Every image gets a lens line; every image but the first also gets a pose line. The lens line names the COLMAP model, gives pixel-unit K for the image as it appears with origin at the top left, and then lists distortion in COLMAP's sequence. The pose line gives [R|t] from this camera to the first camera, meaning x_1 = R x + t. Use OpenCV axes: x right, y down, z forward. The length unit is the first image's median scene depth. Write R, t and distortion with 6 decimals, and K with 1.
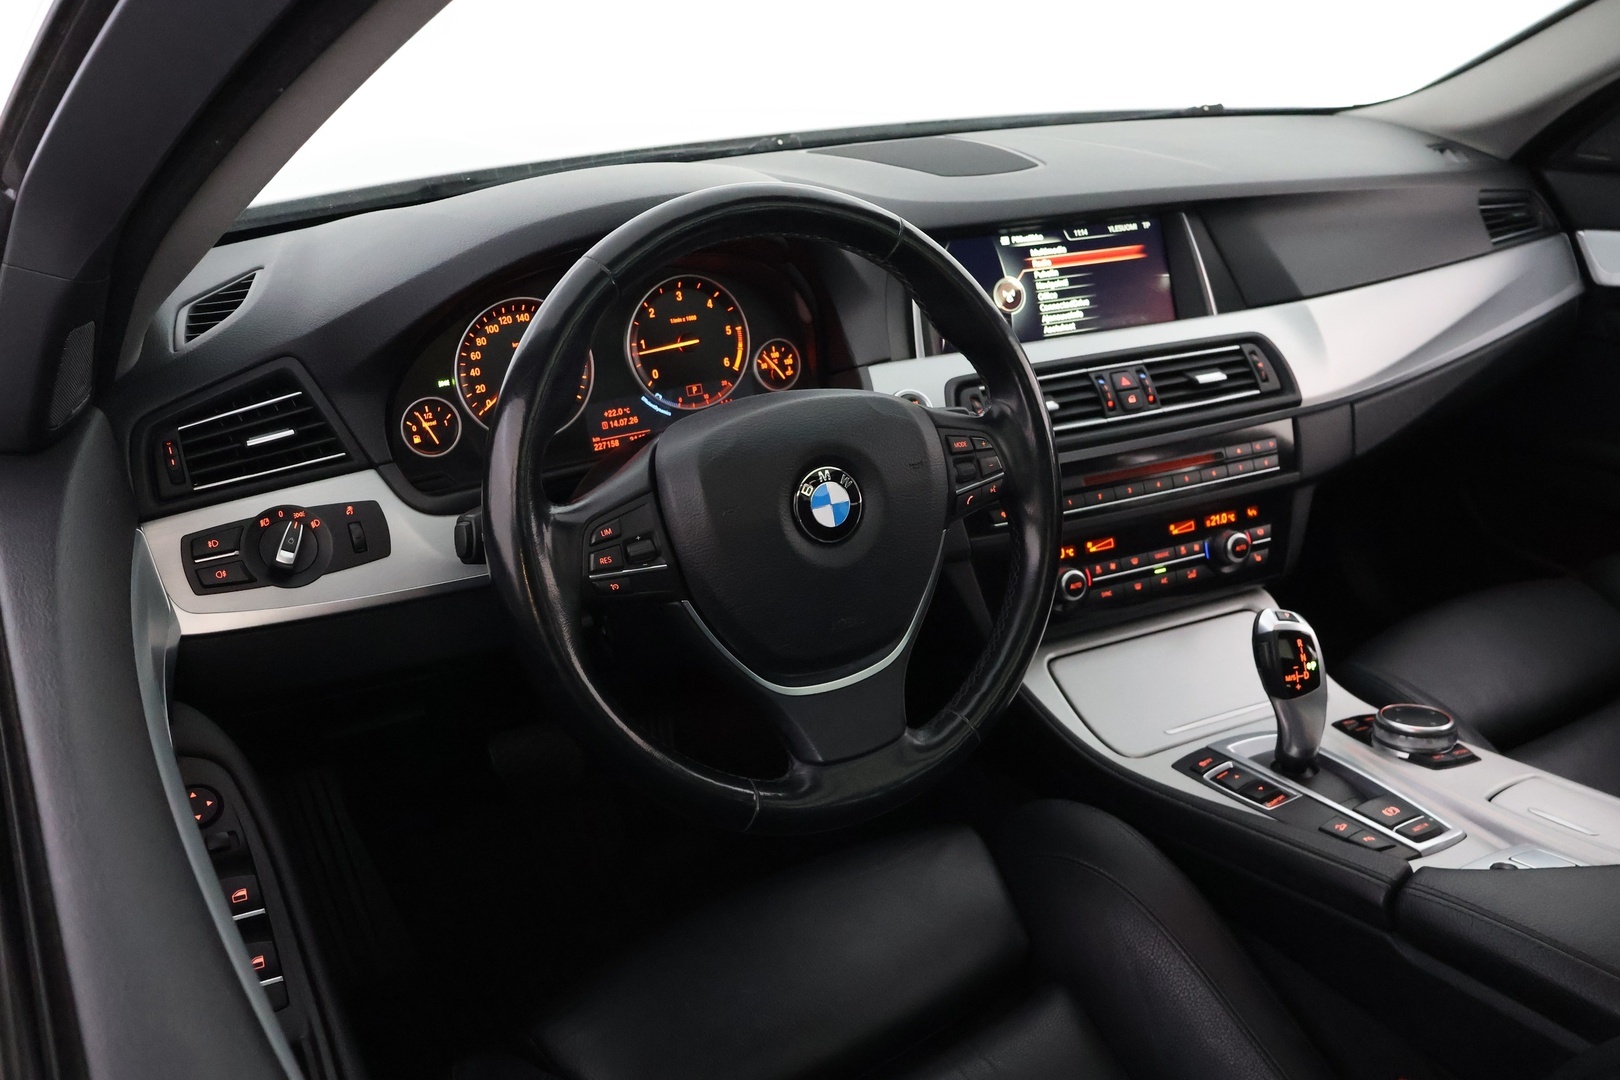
lens RADIAL K [[1357.6, 0, 819.6], [0, 1357.6, 537.0], [0, 0, 1]] dist [-0.012659, 0.015947]
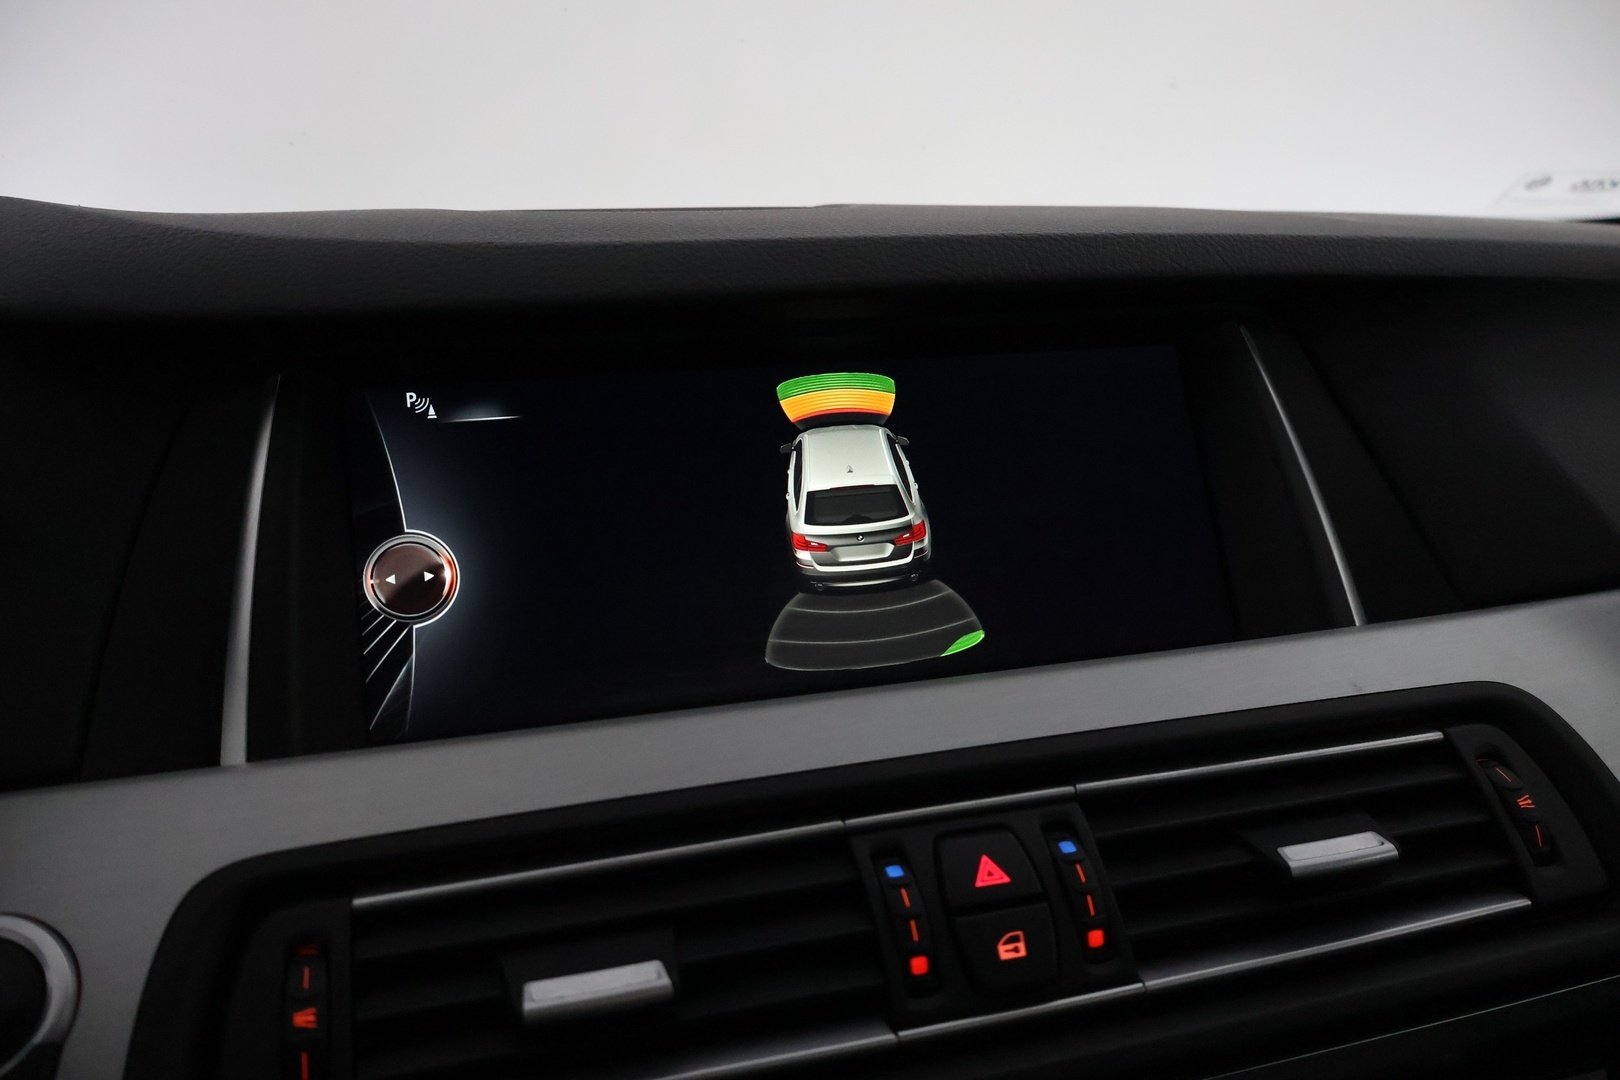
lens RADIAL K [[1357.6, 0, 802.1], [0, 1357.6, 540.6], [0, 0, 1]] dist [-0.012659, 0.015947]
pose [[0.989123, 0.002040, -0.147074, 0.222978], [-0.034698, 0.974921, -0.219832, -0.115559], [0.142937, 0.222544, 0.964388, 0.711691]]
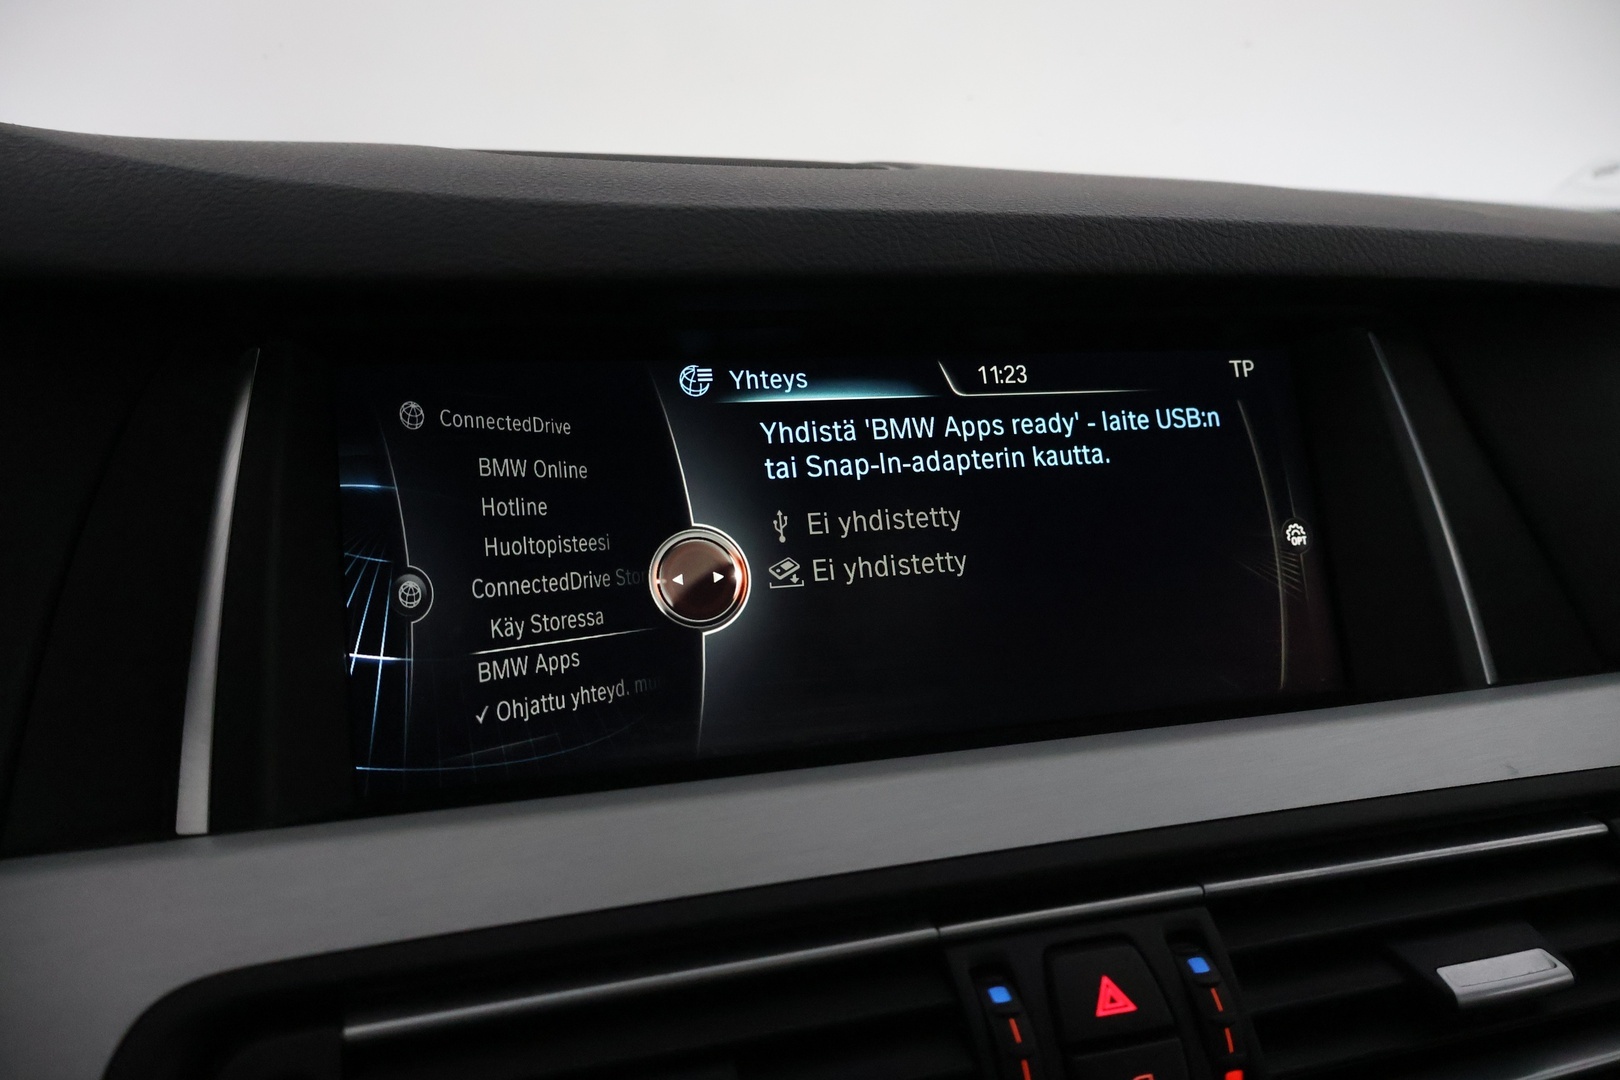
lens RADIAL K [[1357.6, 0, 805.1], [0, 1357.6, 545.3], [0, 0, 1]] dist [-0.012659, 0.015947]
pose [[0.992606, 0.050511, -0.110373, 0.192331], [-0.069518, 0.981966, -0.175810, -0.141266], [0.099502, 0.182183, 0.978217, 0.751132]]
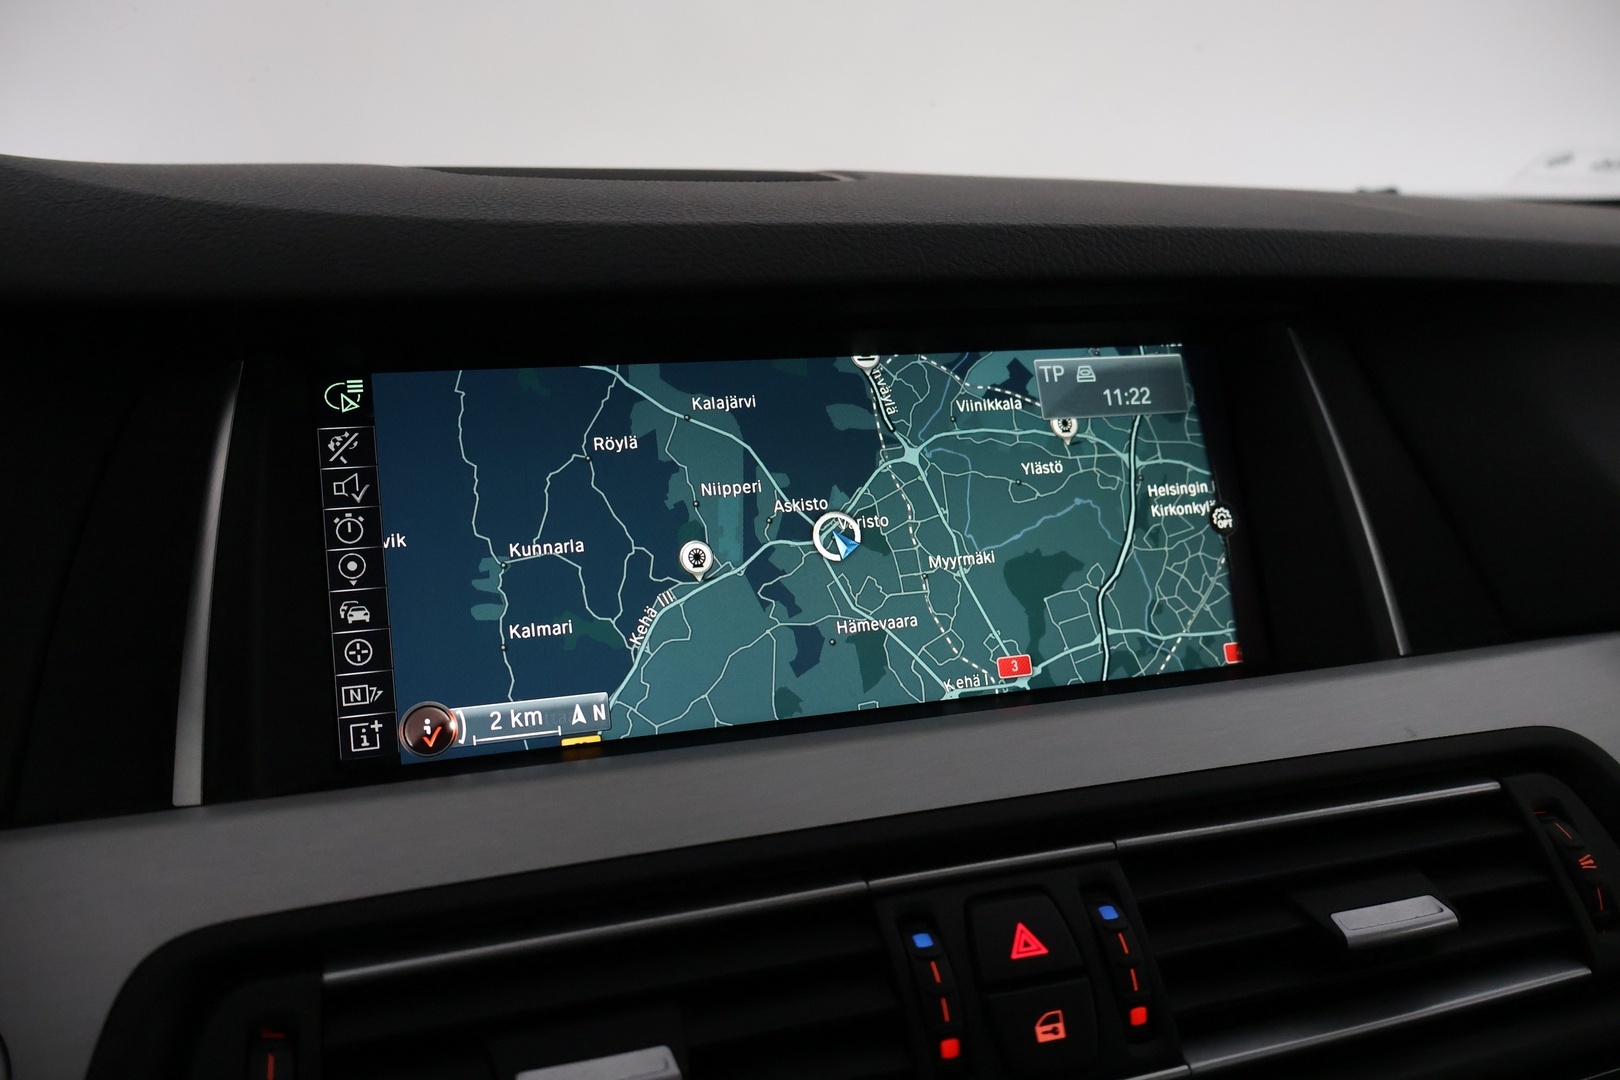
lens RADIAL K [[1357.6, 0, 806.5], [0, 1357.6, 539.6], [0, 0, 1]] dist [-0.012659, 0.015947]
pose [[0.992779, 0.035103, -0.114710, 0.207179], [-0.054988, 0.983016, -0.175091, -0.137413], [0.106615, 0.180134, 0.977847, 0.732260]]
